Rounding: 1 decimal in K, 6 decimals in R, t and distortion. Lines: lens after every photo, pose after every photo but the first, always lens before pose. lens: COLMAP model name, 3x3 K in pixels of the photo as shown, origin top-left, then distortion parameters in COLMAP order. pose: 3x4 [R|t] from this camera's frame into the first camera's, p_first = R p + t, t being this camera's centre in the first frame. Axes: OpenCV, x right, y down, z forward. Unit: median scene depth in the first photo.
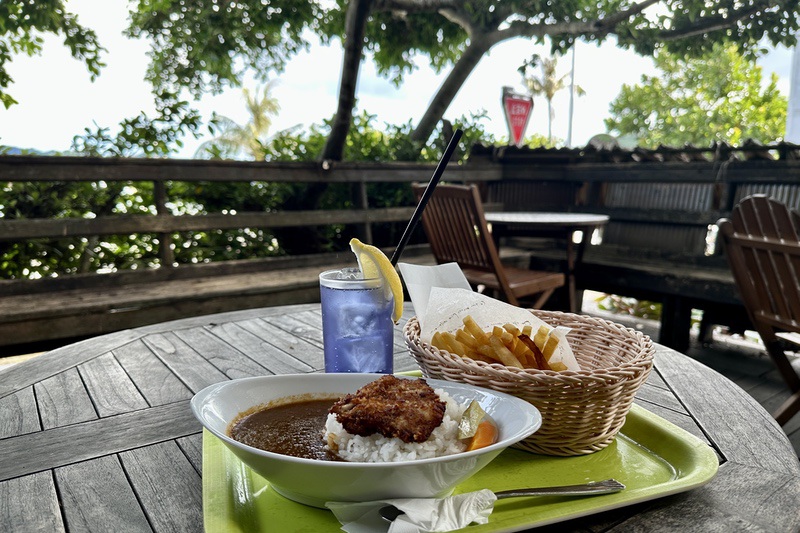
lens RADIAL K [[582.6, 0, 400.0], [0, 582.6, 266.5], [0, 0, 1]] dist [0.048559, -0.067622]
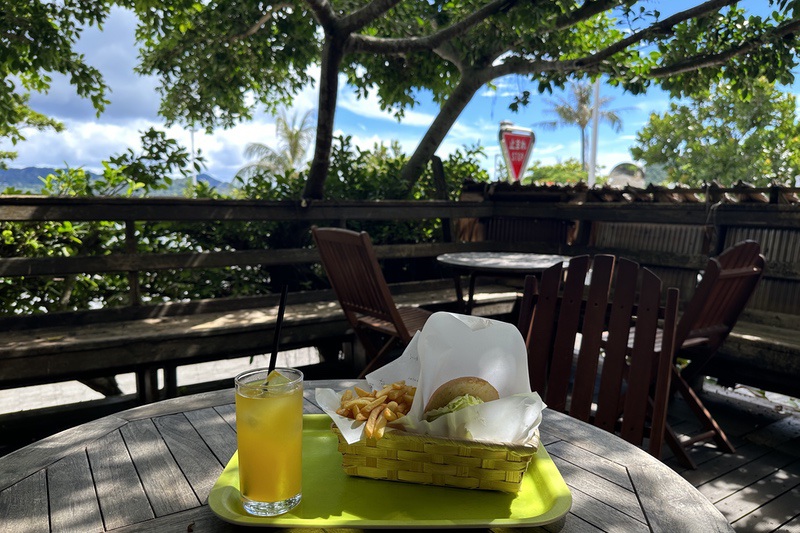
lens RADIAL K [[582.6, 0, 400.0], [0, 582.6, 266.5], [0, 0, 1]] dist [0.048559, -0.067622]
pose [[0.997940, 0.014132, -0.062583, 0.096046], [-0.016764, 0.998988, -0.041740, -0.025829], [0.061930, 0.042704, 0.997167, 0.019288]]
